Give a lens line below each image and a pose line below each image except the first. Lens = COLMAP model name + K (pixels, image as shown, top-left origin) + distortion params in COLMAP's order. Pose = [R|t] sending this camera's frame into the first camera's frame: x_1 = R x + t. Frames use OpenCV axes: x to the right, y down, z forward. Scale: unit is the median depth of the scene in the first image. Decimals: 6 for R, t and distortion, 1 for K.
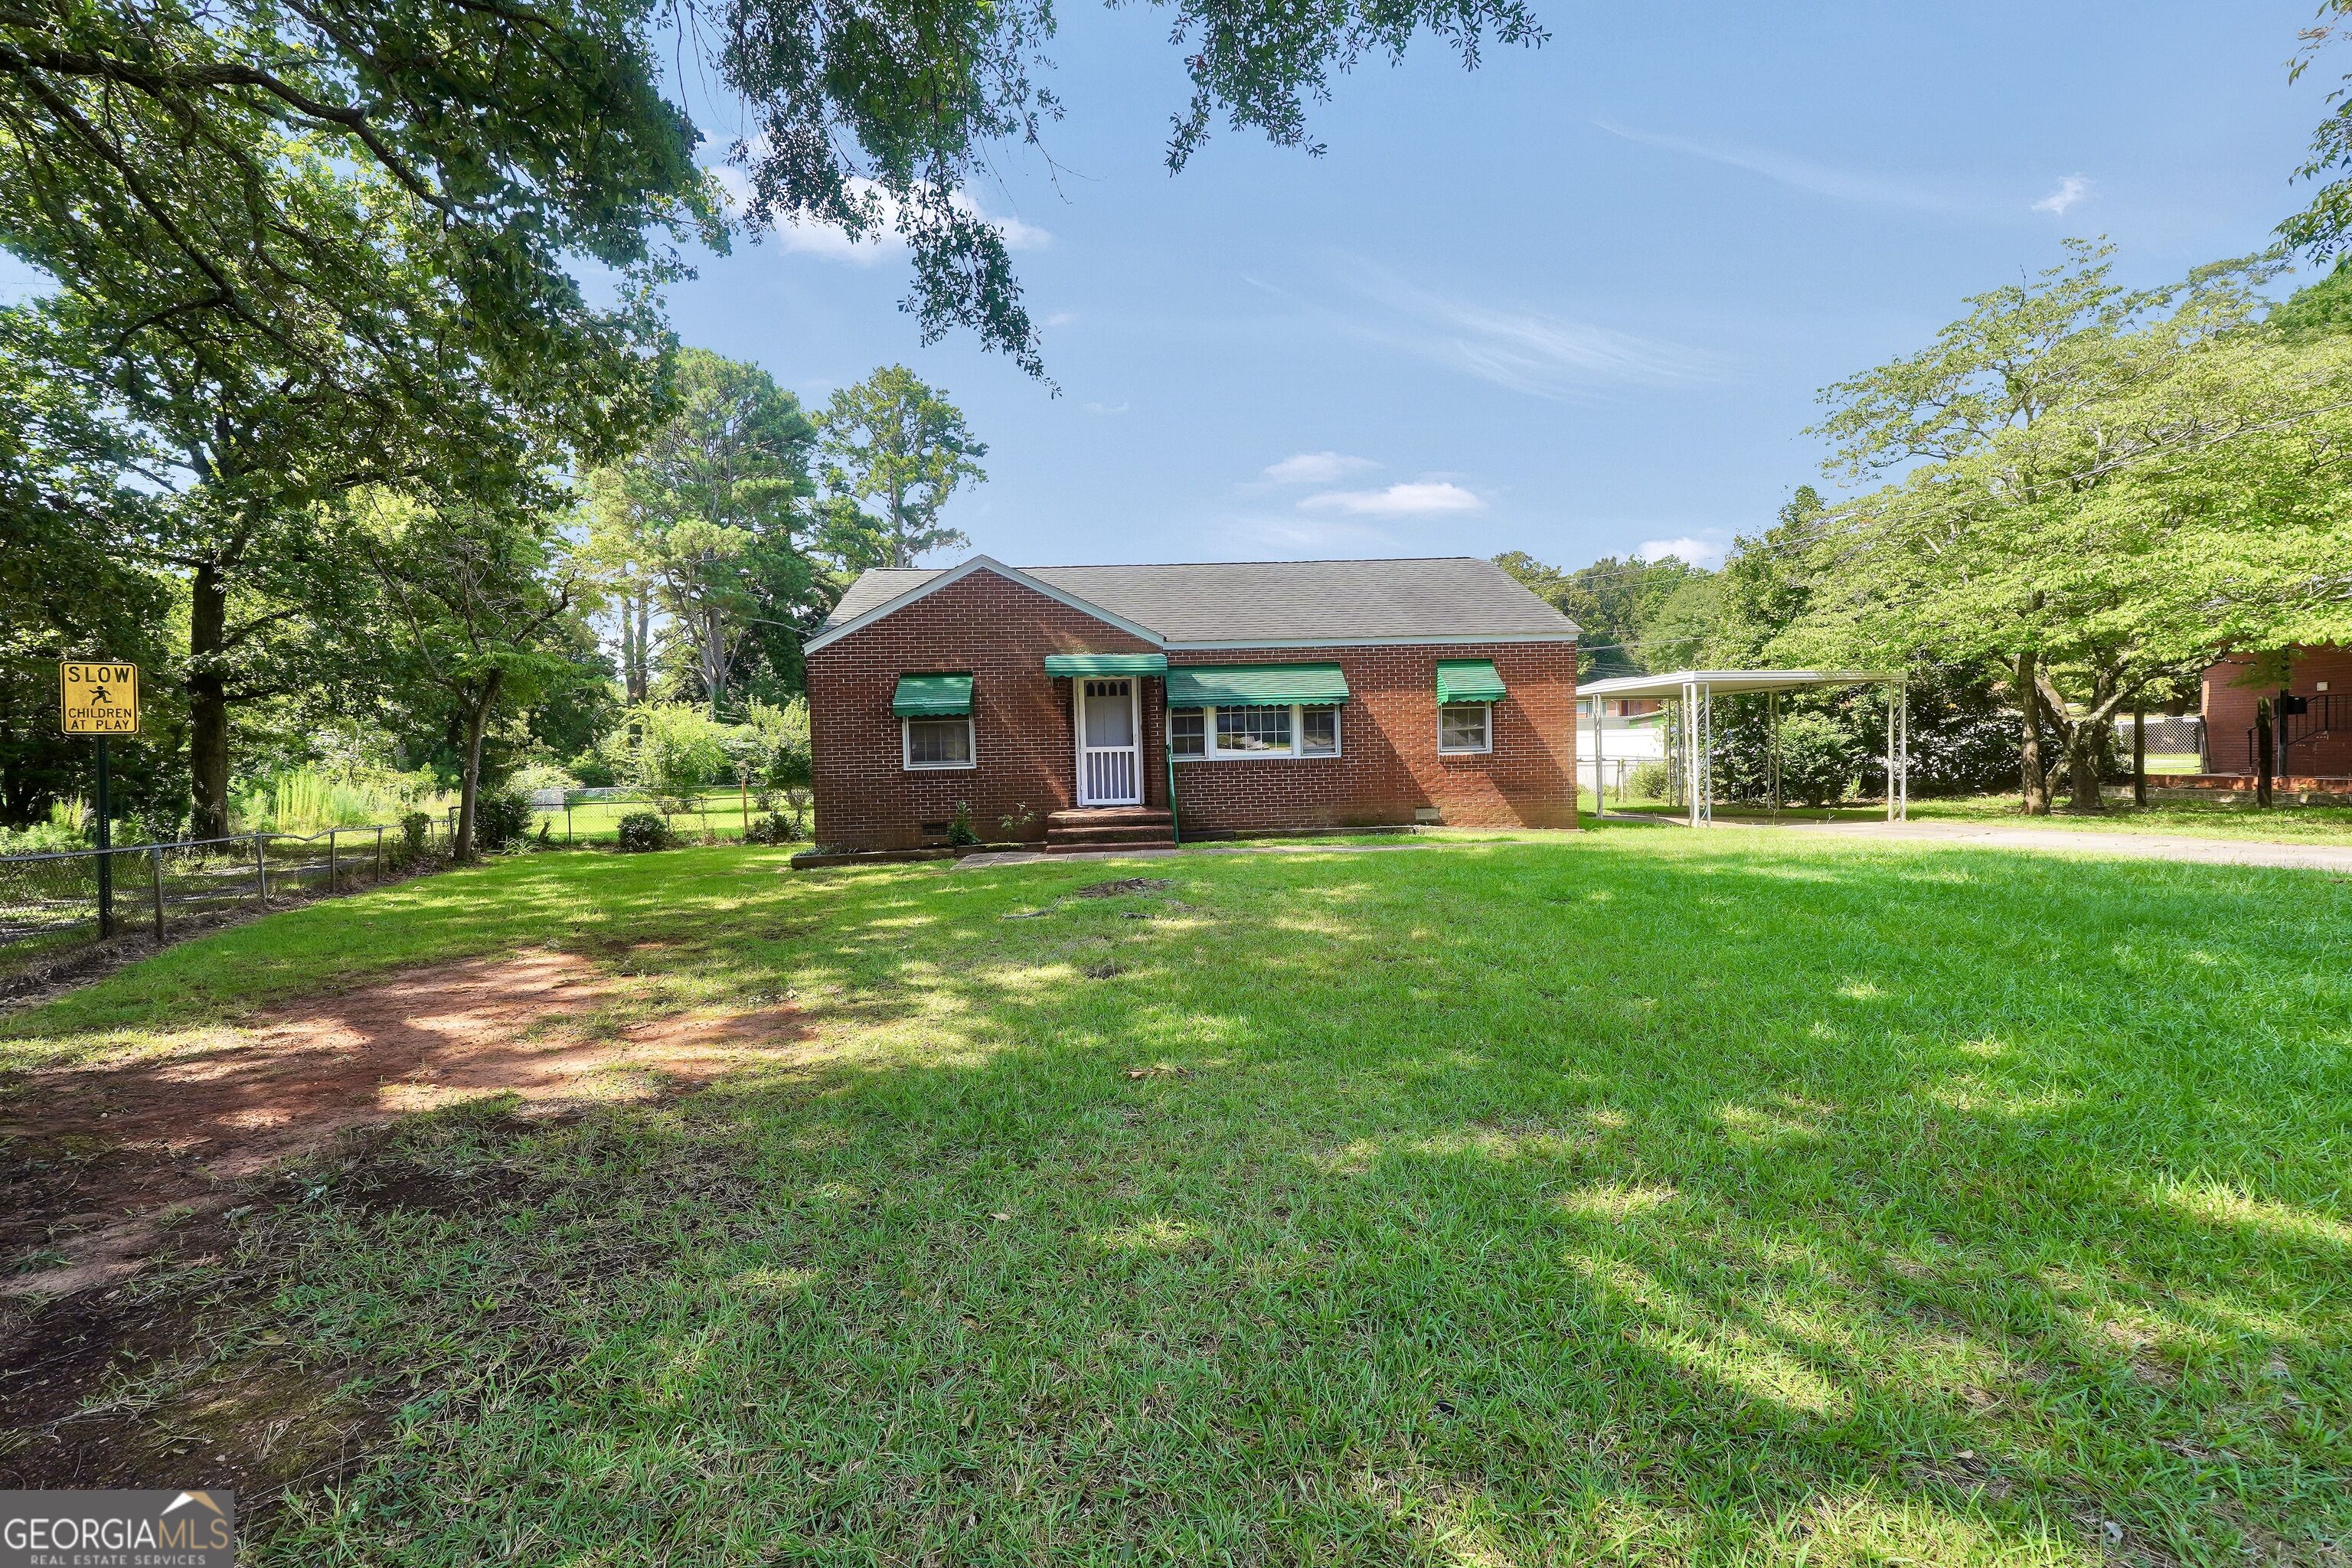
lens RADIAL K [[1024.7, 0, 1172.7], [0, 1024.7, 773.0], [0, 0, 1]] dist [-0.003376, 0.001885]
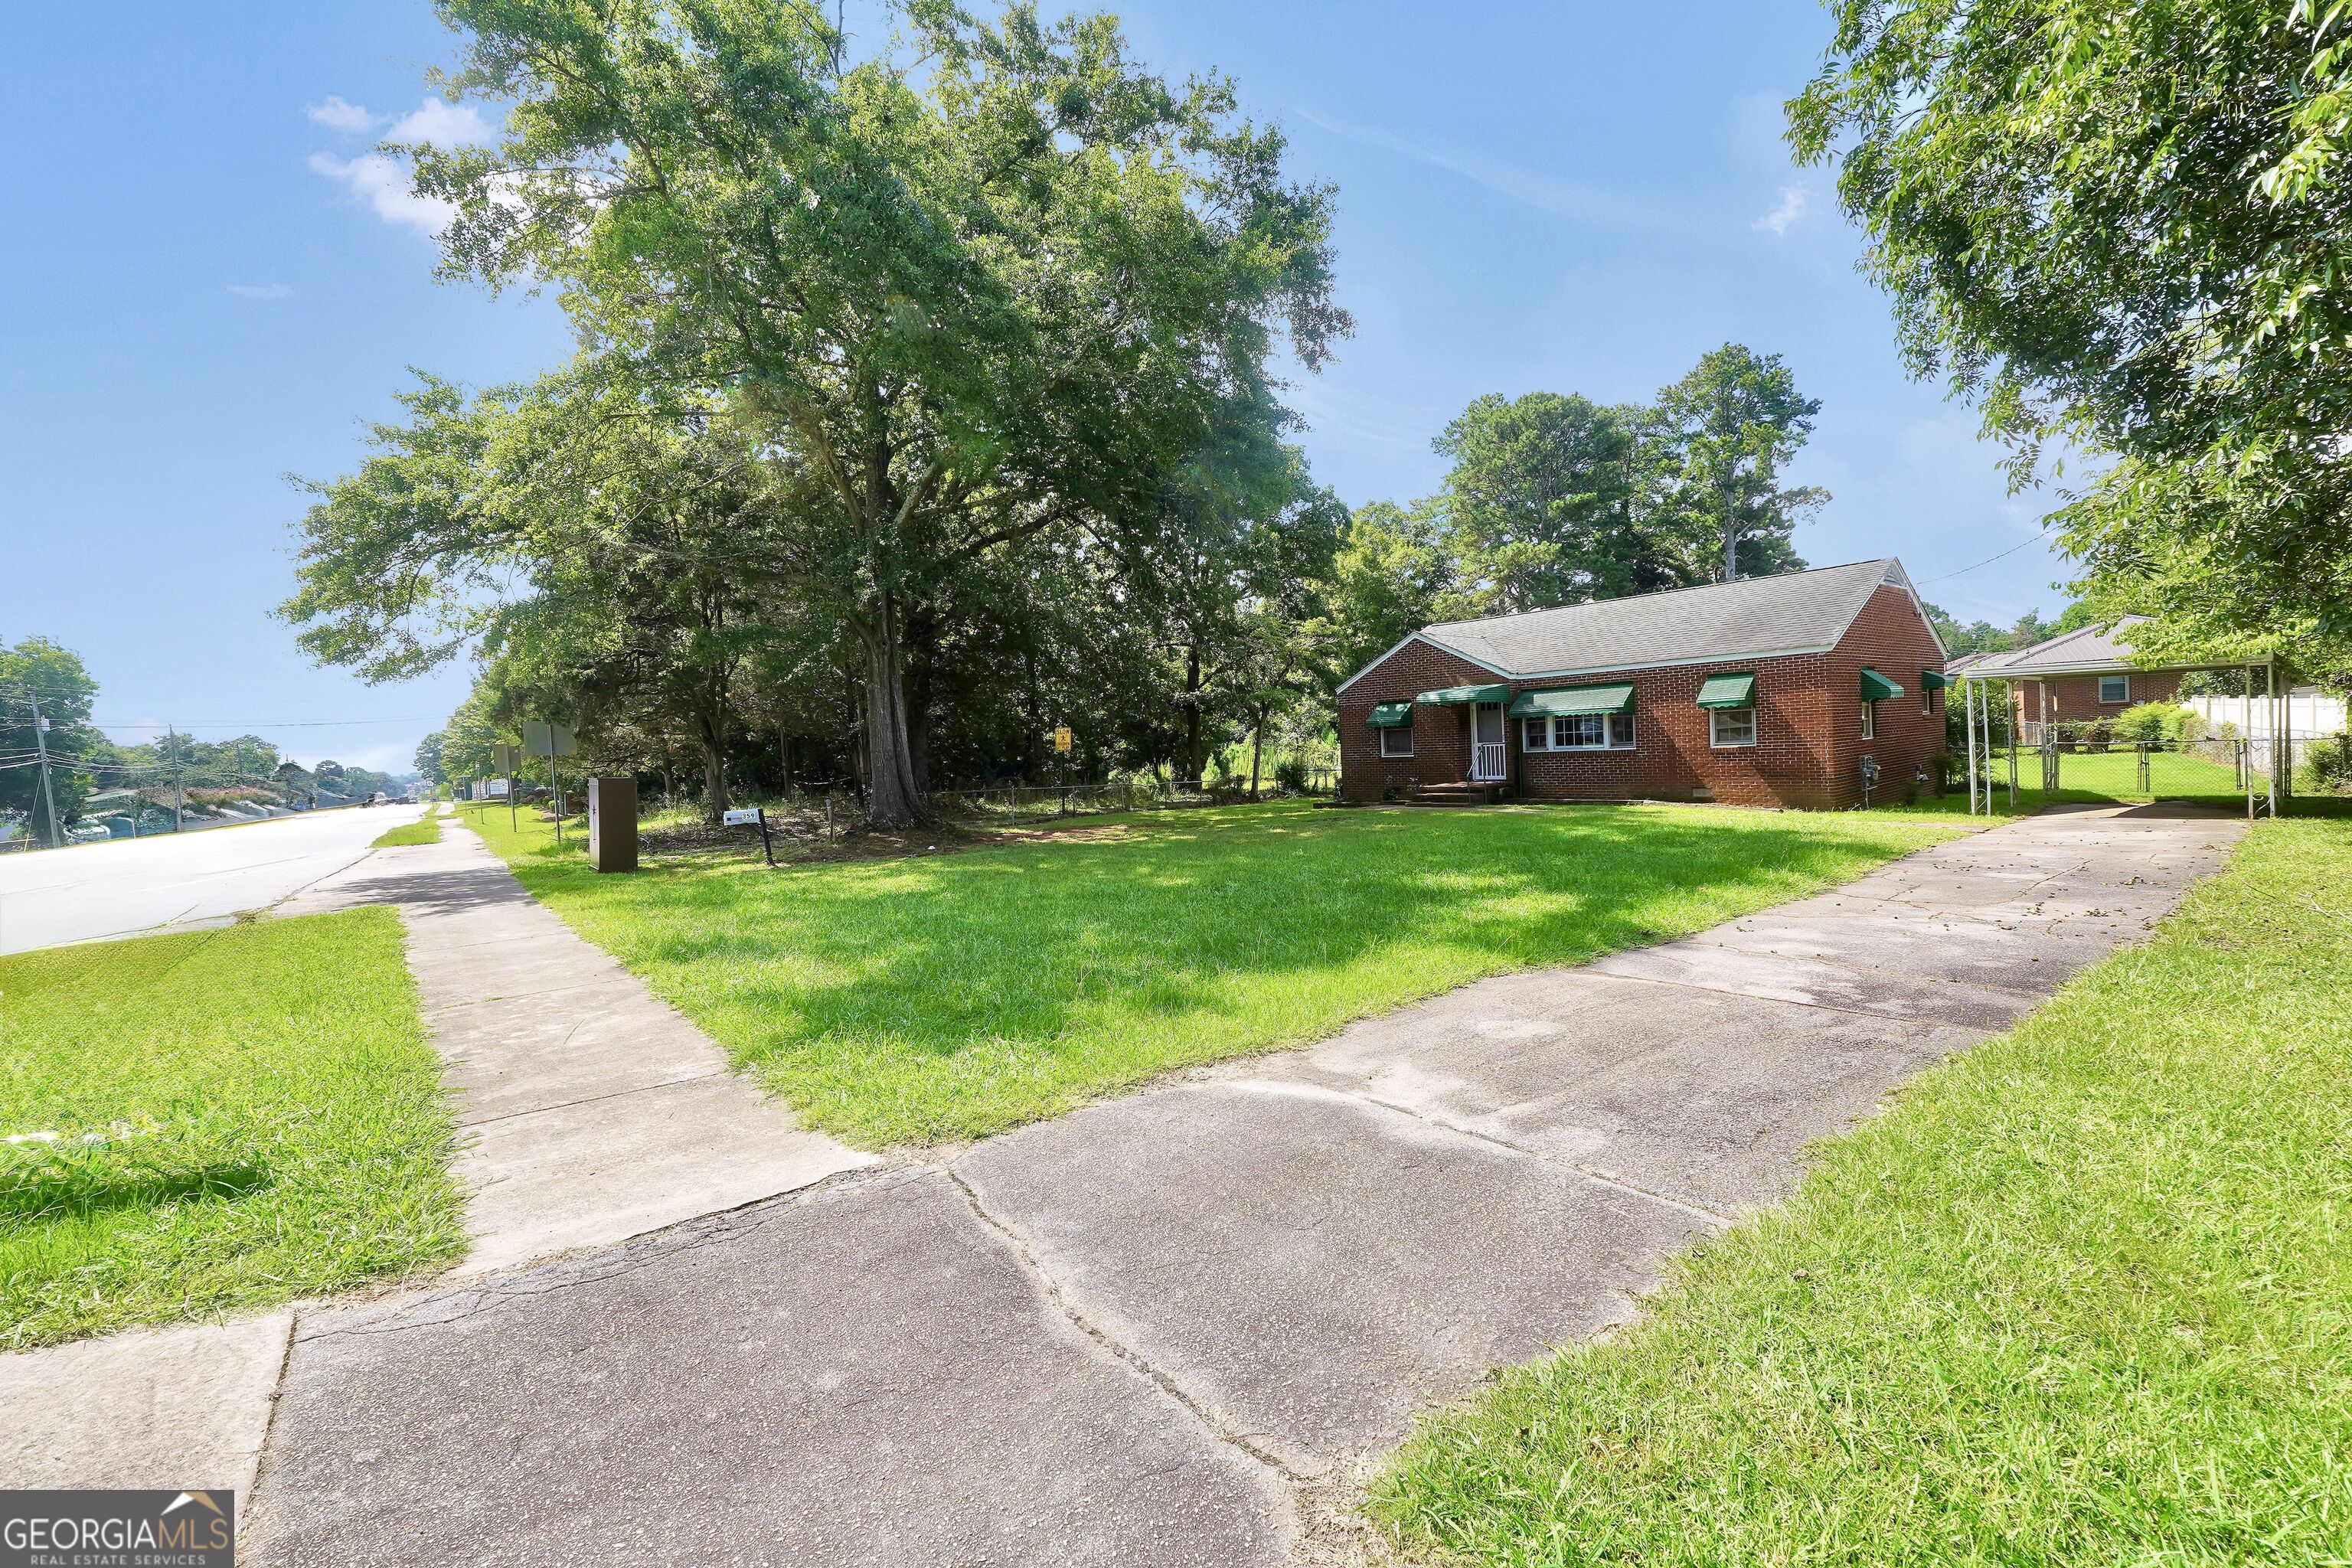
lens RADIAL K [[1024.7, 0, 1188.9], [0, 1024.7, 784.9], [0, 0, 1]] dist [-0.003376, 0.001885]
pose [[0.610910, 0.030130, -0.791127, 0.889395], [0.015493, 0.998629, 0.049997, -0.045879], [0.791549, -0.042801, 0.609605, -0.324117]]
